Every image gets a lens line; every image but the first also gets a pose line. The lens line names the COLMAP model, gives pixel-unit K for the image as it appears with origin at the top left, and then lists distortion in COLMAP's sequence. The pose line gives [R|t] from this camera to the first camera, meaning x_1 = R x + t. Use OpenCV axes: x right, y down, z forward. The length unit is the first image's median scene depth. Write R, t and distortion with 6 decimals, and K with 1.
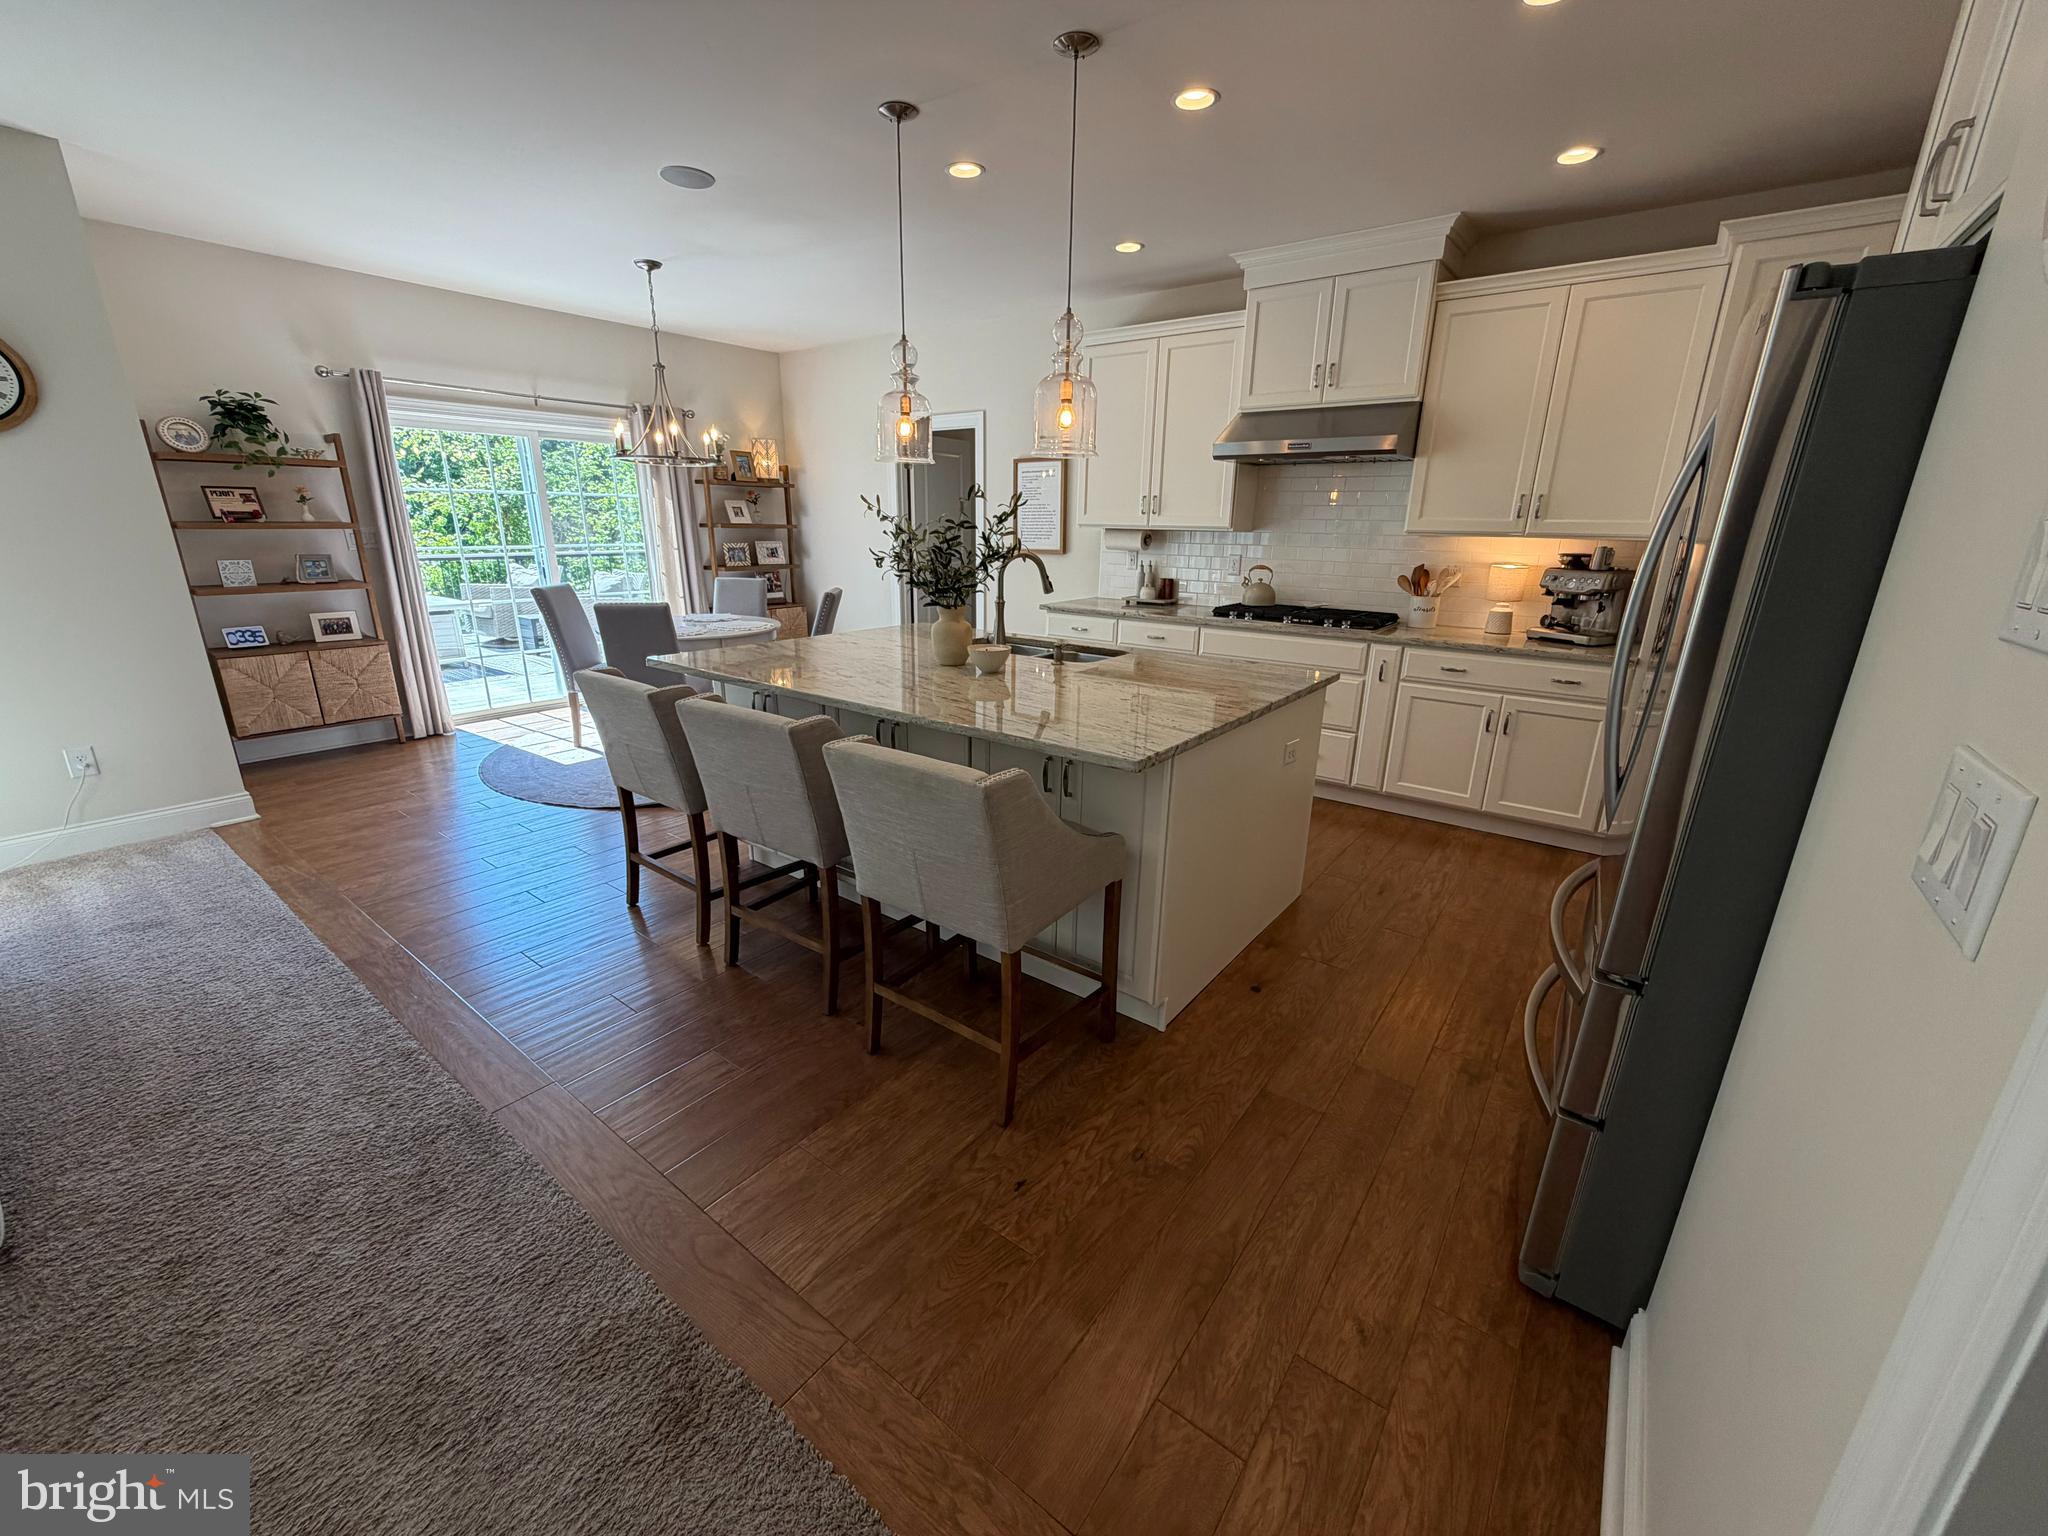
lens RADIAL K [[817.3, 0, 1020.5], [0, 817.3, 769.3], [0, 0, 1]] dist [0.001772, -0.000500]
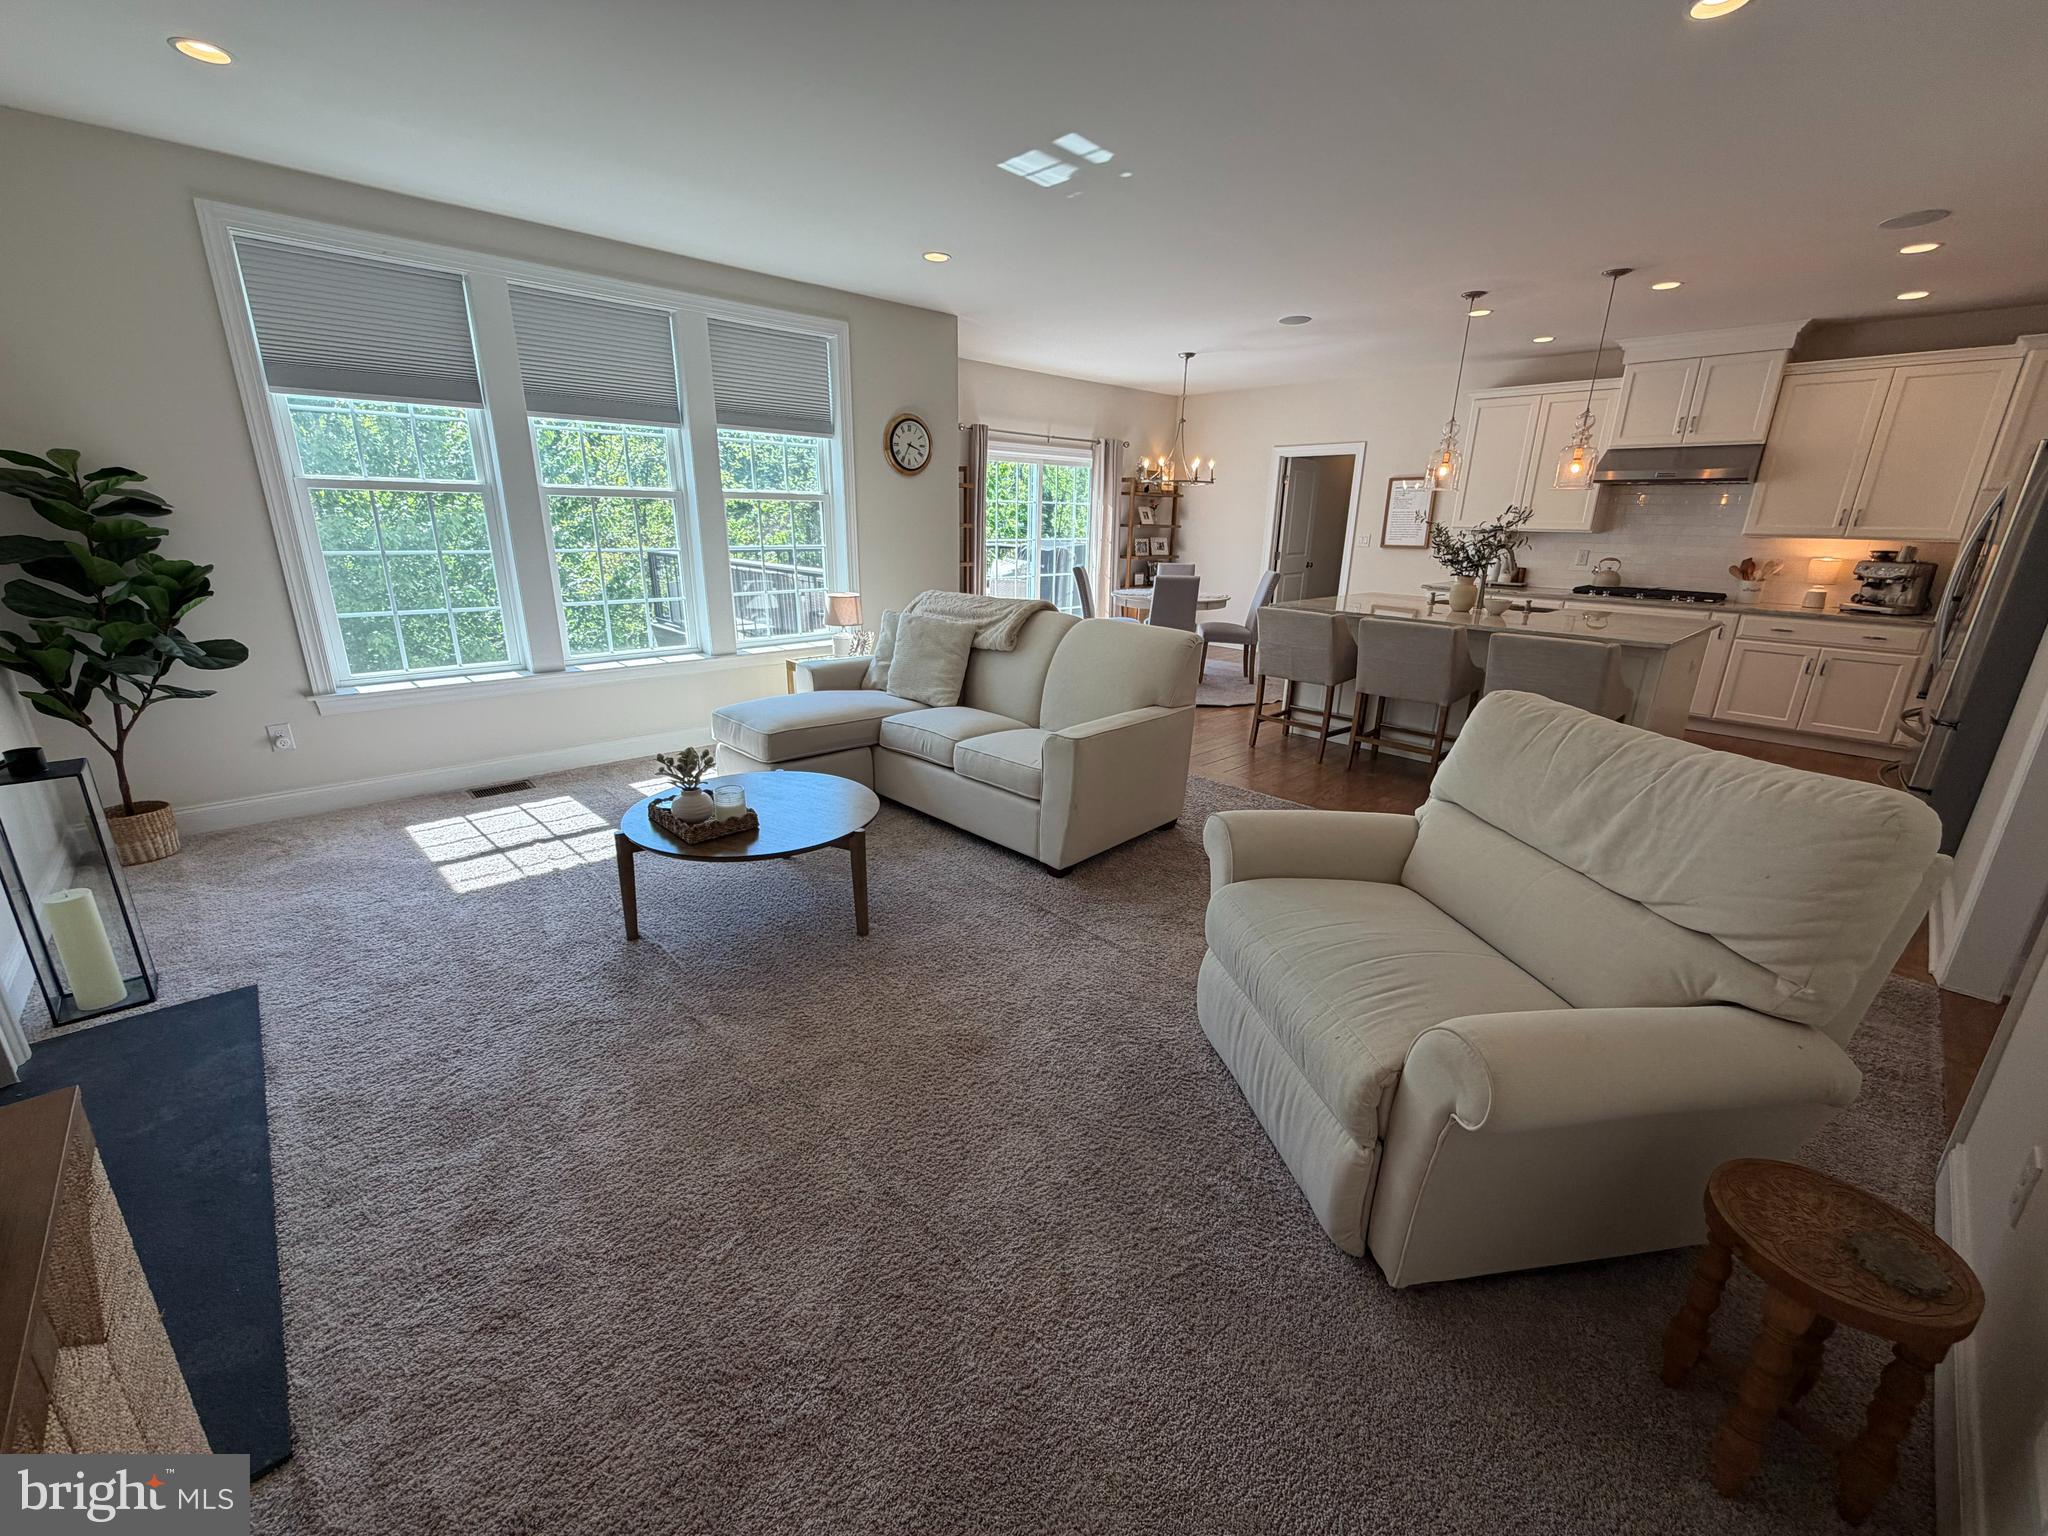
lens RADIAL K [[817.3, 0, 1020.5], [0, 817.3, 769.3], [0, 0, 1]] dist [0.001772, -0.000500]
pose [[0.985940, 0.053967, -0.158143, -0.560788], [-0.053755, 0.998538, 0.005621, 0.190063], [0.158215, 0.002959, 0.987400, -0.646541]]
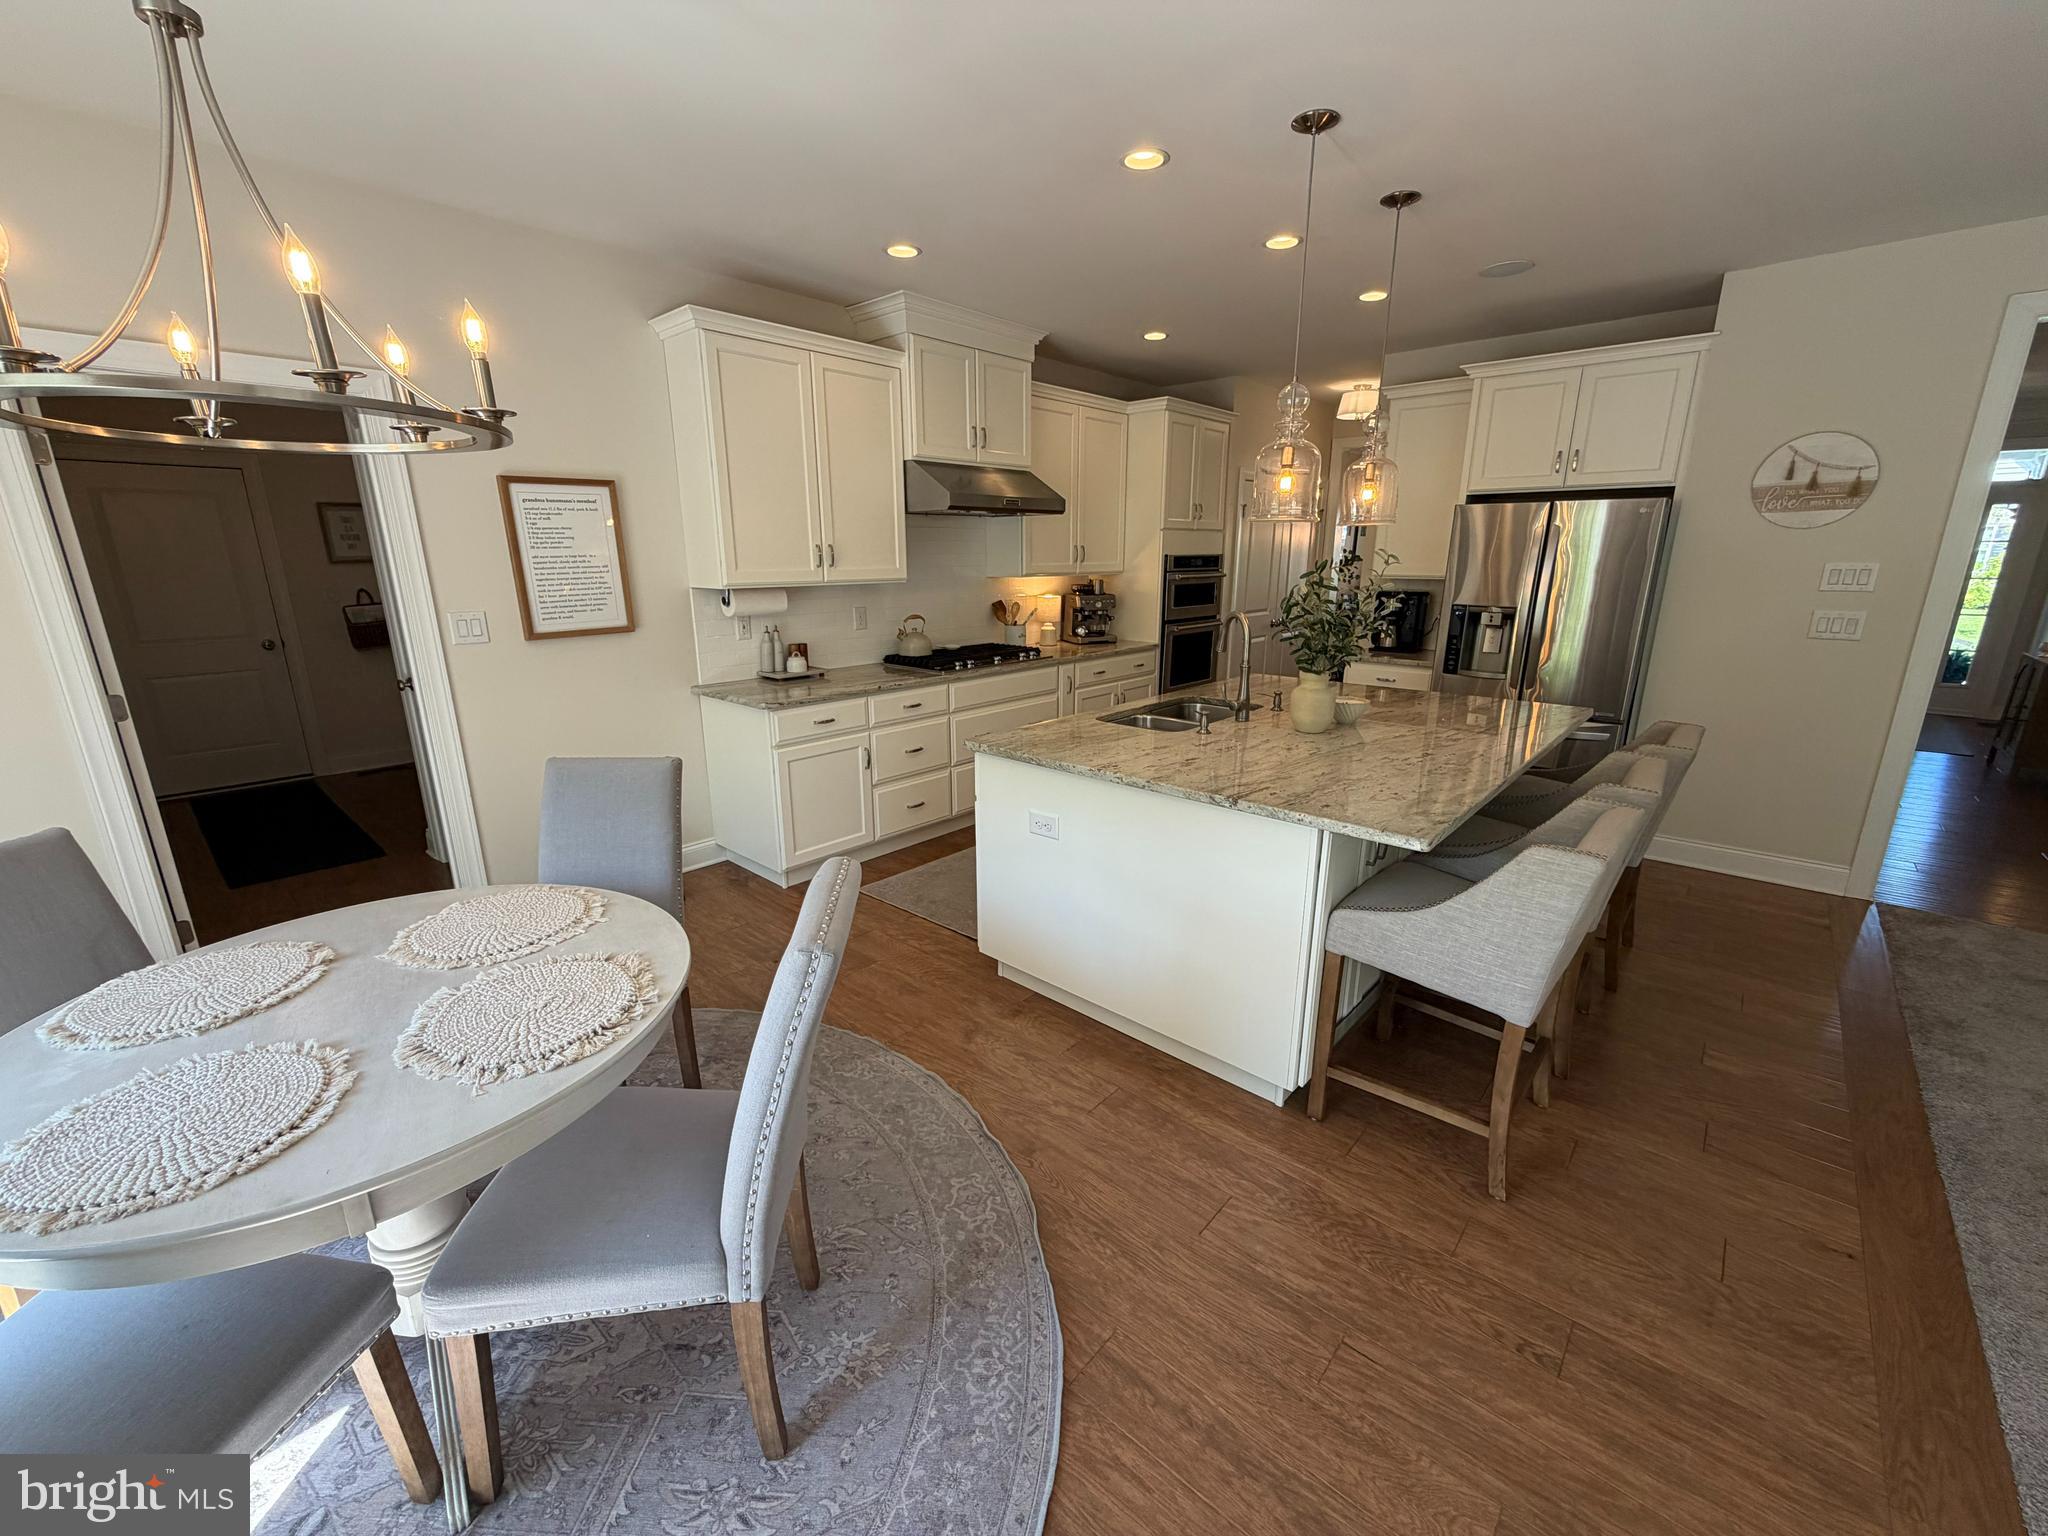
lens RADIAL K [[817.3, 0, 1020.5], [0, 817.3, 769.3], [0, 0, 1]] dist [0.001772, -0.000500]
pose [[0.086372, -0.271715, 0.958494, -0.849934], [0.297413, 0.925251, 0.235490, -0.337367], [-0.950834, 0.264729, 0.160727, 0.959461]]
